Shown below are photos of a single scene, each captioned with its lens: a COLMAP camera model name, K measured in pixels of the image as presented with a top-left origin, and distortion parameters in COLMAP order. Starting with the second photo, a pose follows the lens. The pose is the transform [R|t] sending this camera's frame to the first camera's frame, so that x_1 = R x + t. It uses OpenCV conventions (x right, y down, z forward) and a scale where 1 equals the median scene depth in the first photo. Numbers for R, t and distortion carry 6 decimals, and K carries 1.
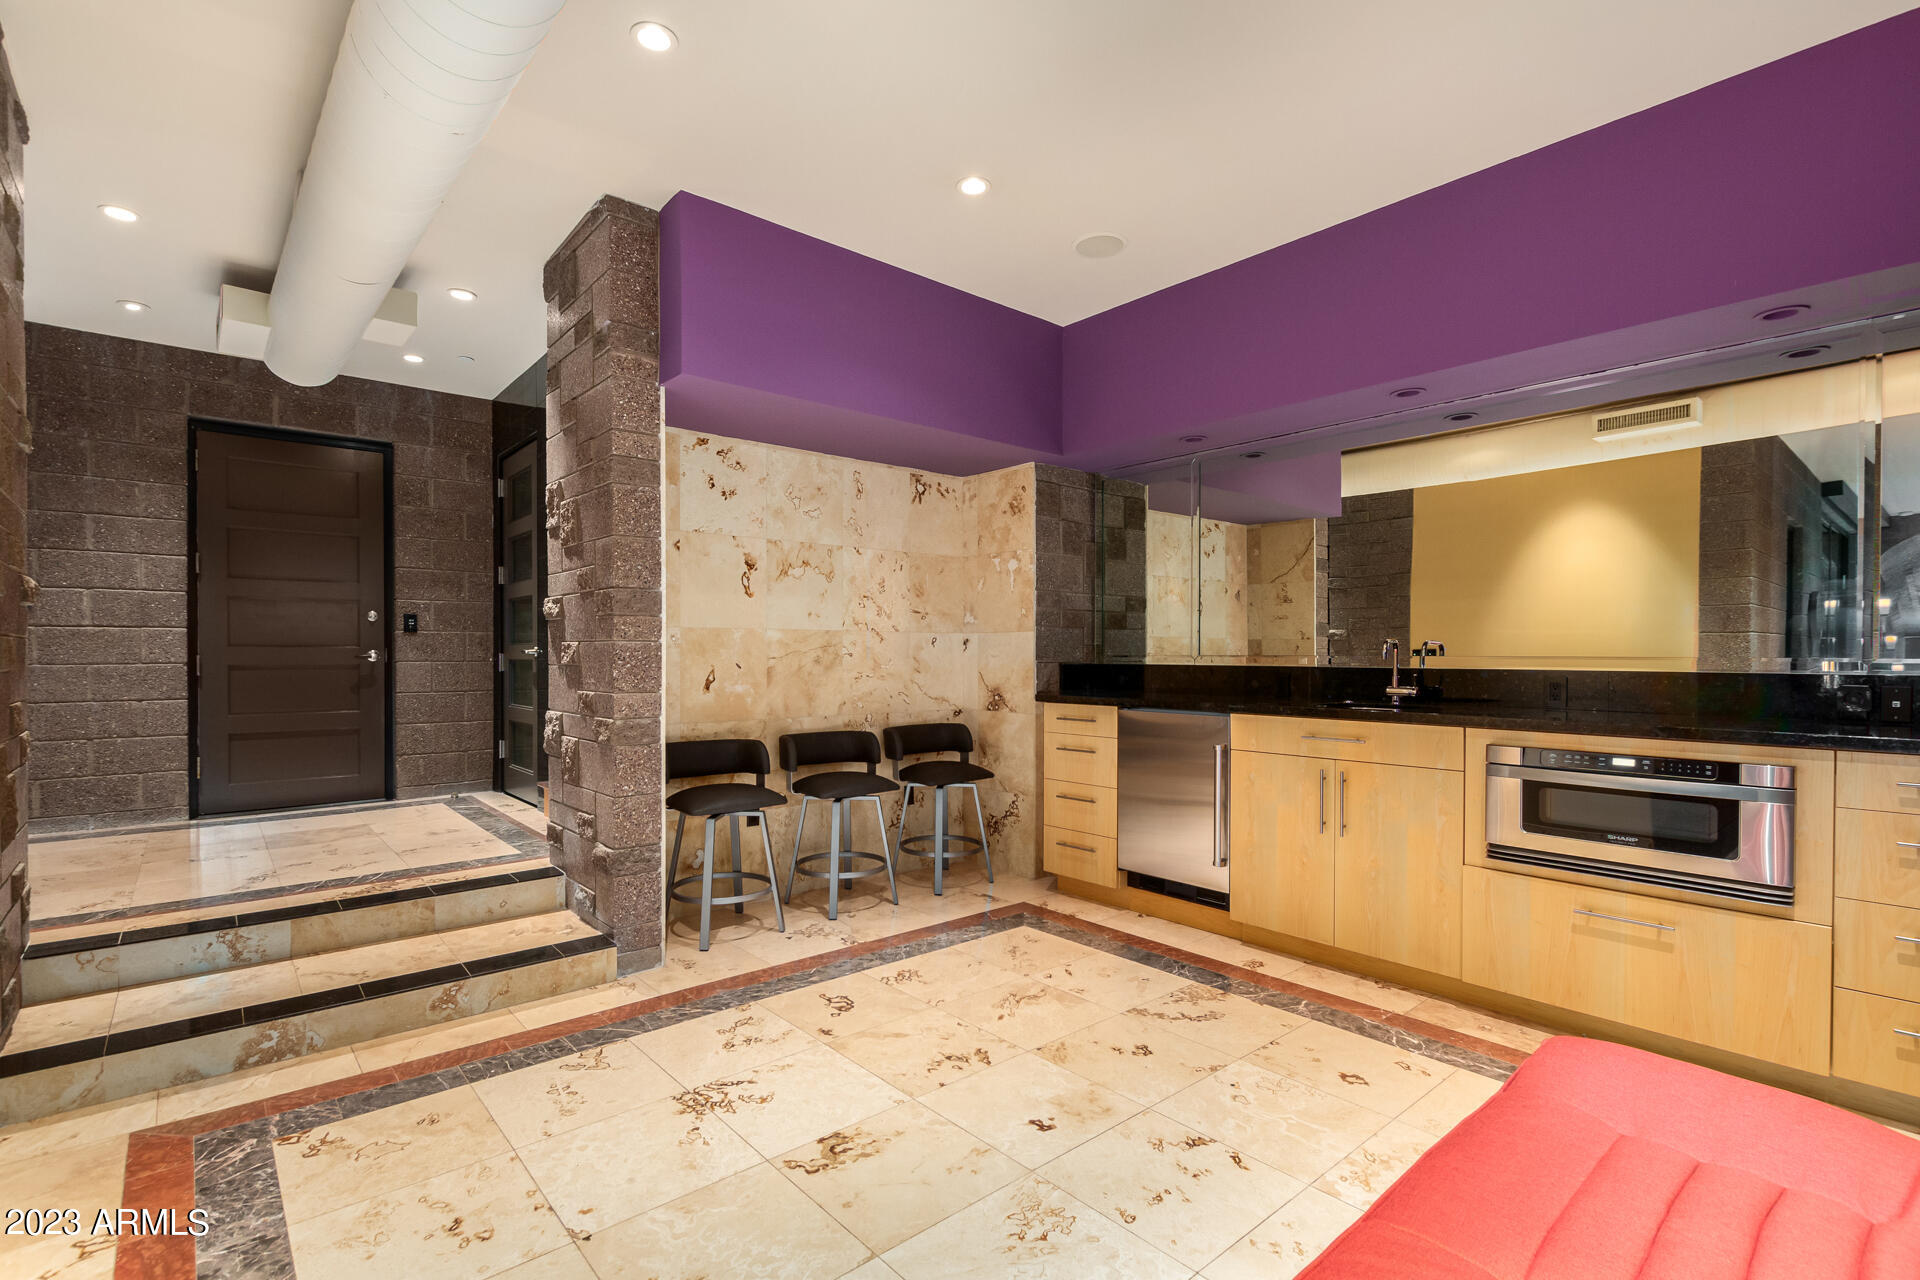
lens RADIAL K [[884.5, 0, 959.0], [0, 884.5, 650.2], [0, 0, 1]] dist [0.004868, -0.002054]
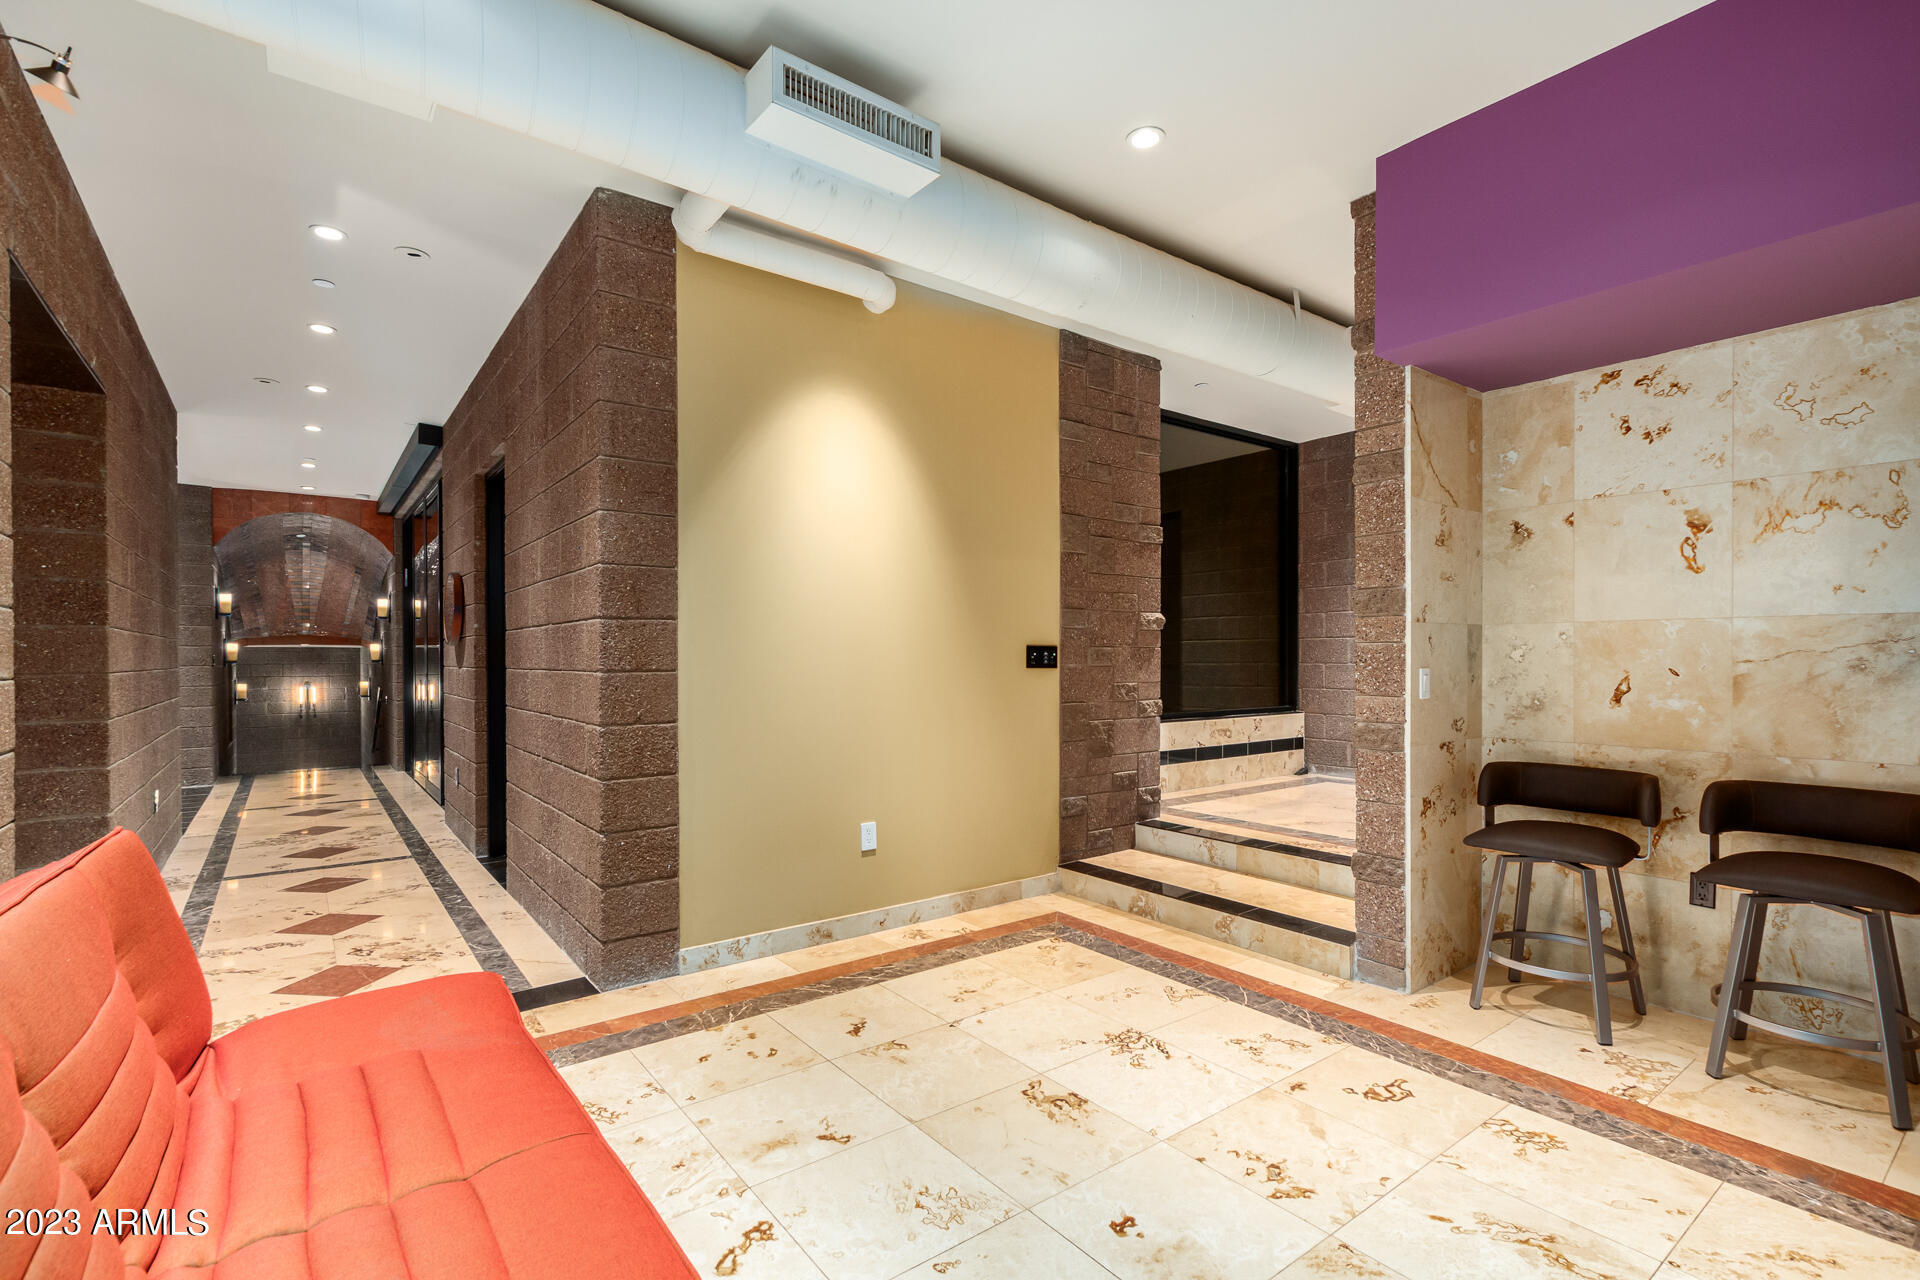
lens RADIAL K [[884.5, 0, 968.2], [0, 884.5, 650.5], [0, 0, 1]] dist [0.004868, -0.002054]
pose [[-0.060859, -0.006997, -0.998122, 0.625414], [0.005905, 0.999955, -0.007370, 0.002977], [0.998129, -0.006343, -0.060815, 0.609803]]
